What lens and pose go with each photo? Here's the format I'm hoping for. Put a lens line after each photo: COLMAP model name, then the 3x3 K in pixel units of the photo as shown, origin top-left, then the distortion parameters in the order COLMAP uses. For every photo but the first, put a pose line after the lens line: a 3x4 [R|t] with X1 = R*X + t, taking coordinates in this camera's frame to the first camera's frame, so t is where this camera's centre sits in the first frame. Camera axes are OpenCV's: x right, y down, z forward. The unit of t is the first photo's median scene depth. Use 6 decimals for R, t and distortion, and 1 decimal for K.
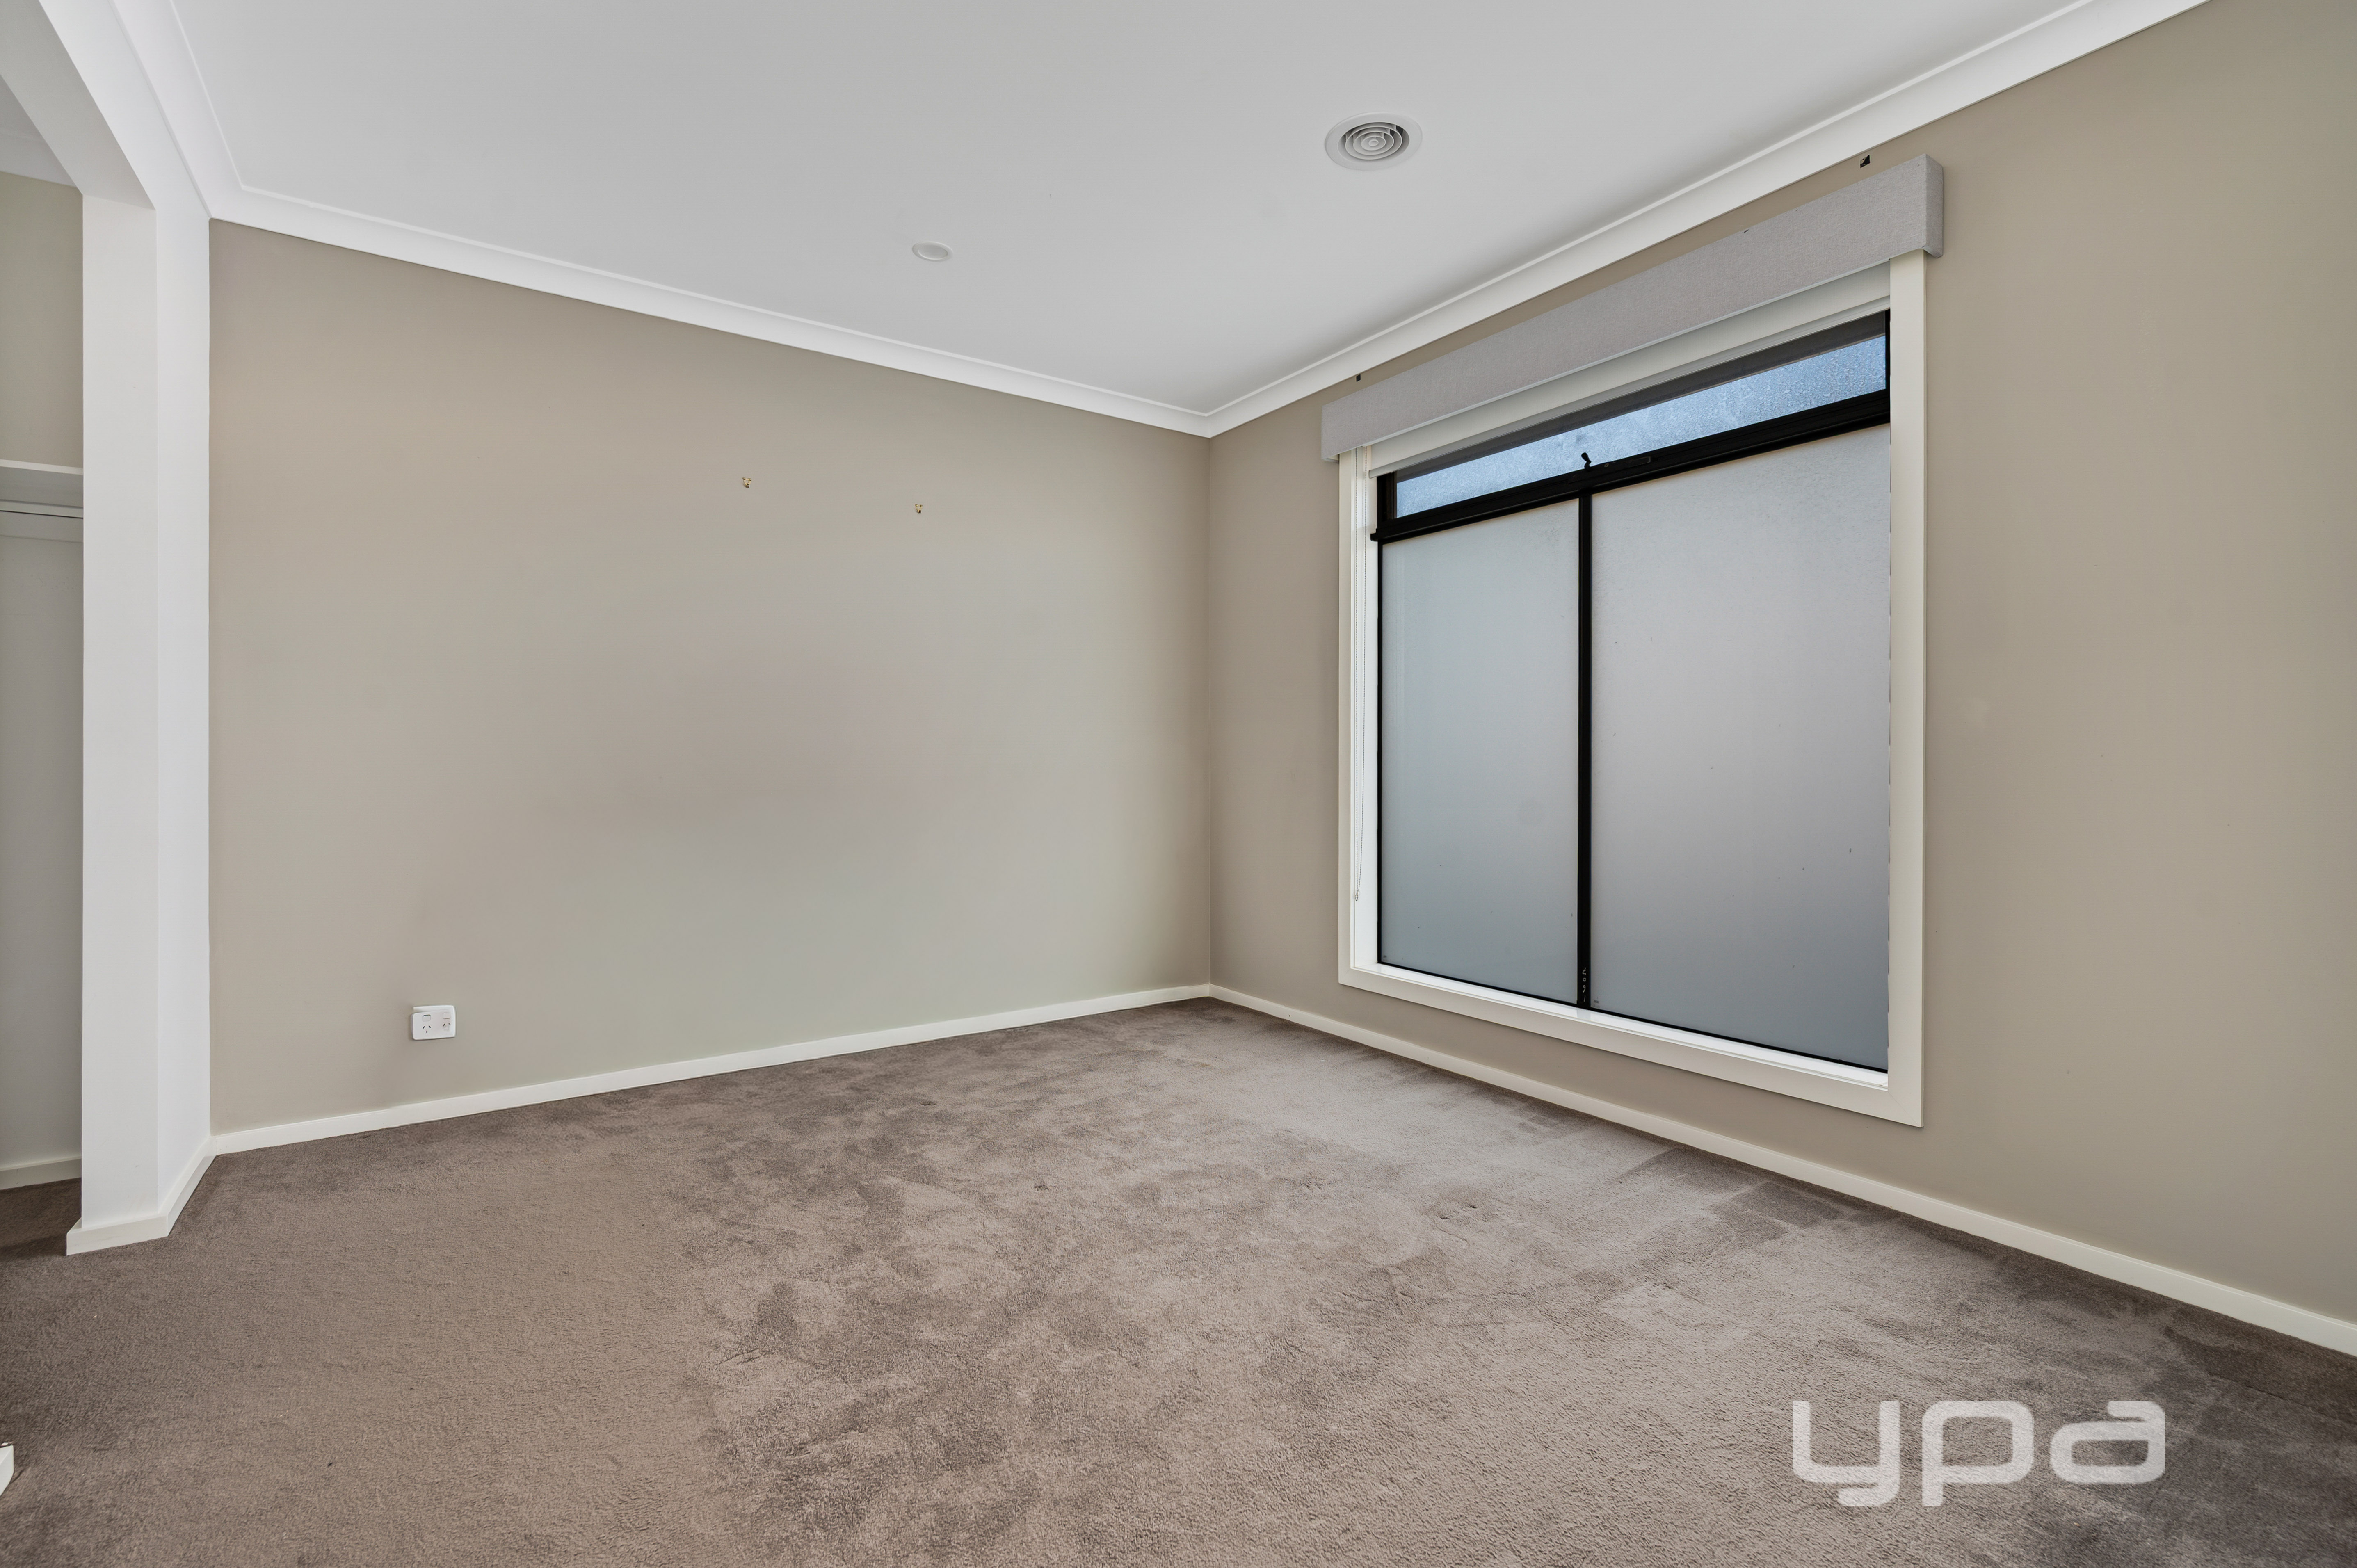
lens RADIAL K [[1043.3, 0, 1178.5], [0, 1043.3, 784.0], [0, 0, 1]] dist [0.027185, -0.000101]
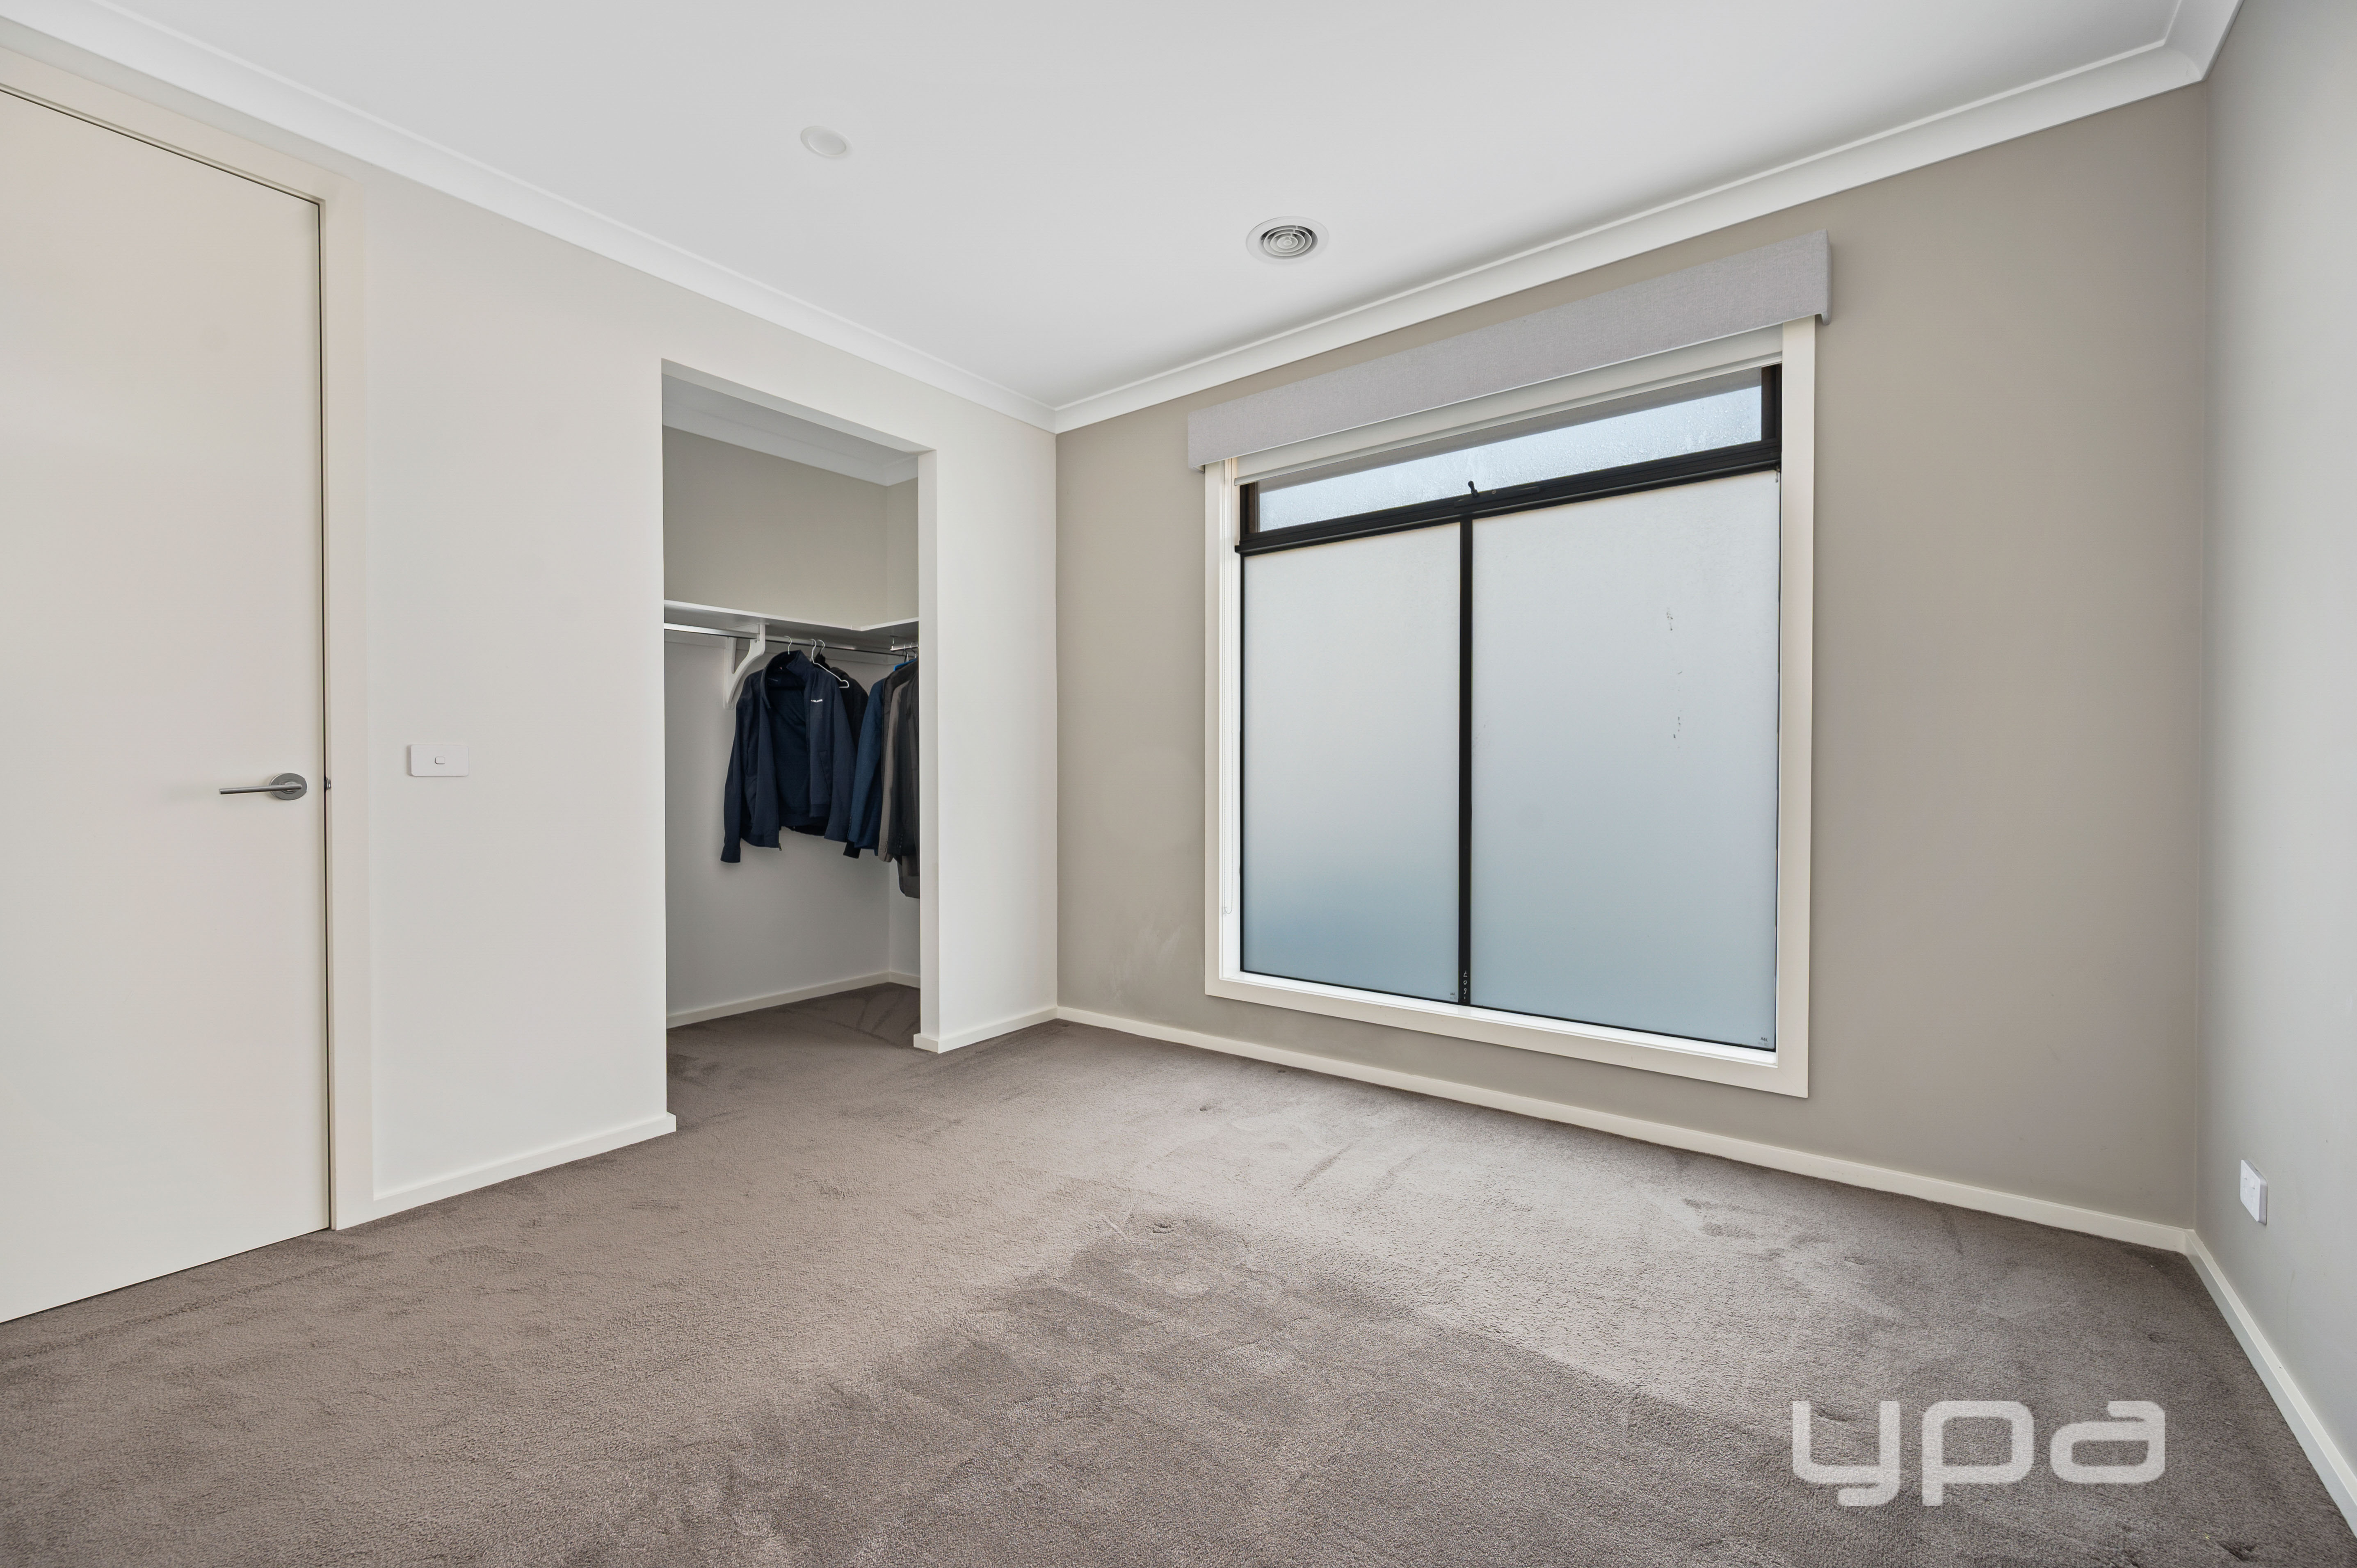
lens RADIAL K [[877.2, 0, 1178.5], [0, 877.2, 784.0], [0, 0, 1]] dist [0.019288, -0.000023]
pose [[0.936697, -0.001125, 0.350138, -0.167557], [0.004523, 0.999950, -0.008886, -0.001996], [-0.350111, 0.009907, 0.936656, 0.234045]]
